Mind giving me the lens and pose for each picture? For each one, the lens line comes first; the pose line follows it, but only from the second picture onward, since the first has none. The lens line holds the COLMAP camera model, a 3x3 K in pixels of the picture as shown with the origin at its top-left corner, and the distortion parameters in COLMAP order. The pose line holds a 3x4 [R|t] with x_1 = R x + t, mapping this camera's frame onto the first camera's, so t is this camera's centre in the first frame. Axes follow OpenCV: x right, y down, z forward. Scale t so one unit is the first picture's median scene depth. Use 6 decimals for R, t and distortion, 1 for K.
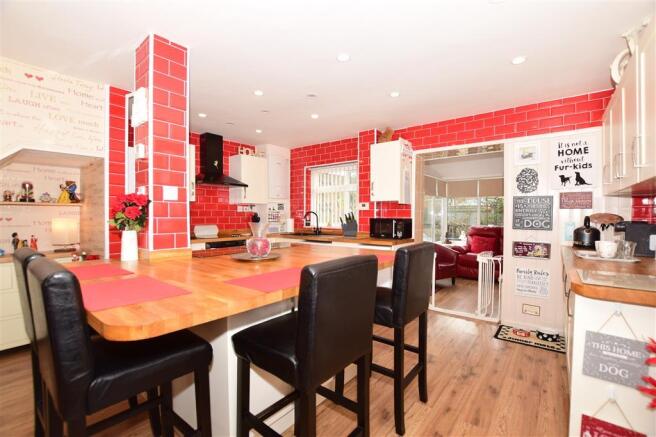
lens RADIAL K [[285.9, 0, 328.0], [0, 285.9, 218.5], [0, 0, 1]] dist [-0.024980, 0.000074]
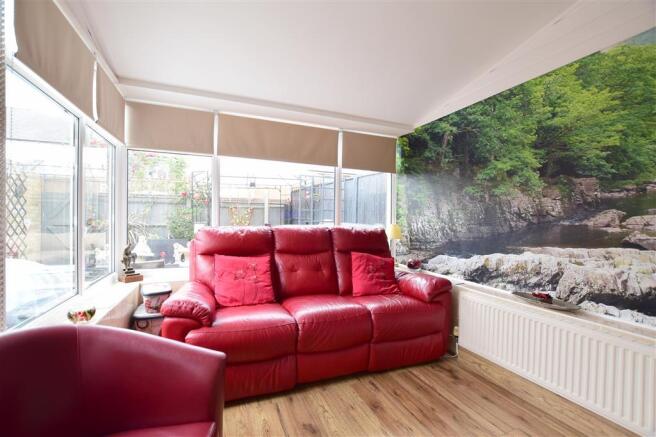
lens RADIAL K [[285.9, 0, 328.0], [0, 285.9, 218.5], [0, 0, 1]] dist [-0.024980, 0.000074]
pose [[0.476166, -0.006660, 0.879330, 0.270221], [0.001857, 0.999977, 0.006568, 0.011354], [-0.879354, -0.001495, 0.476167, 0.723484]]
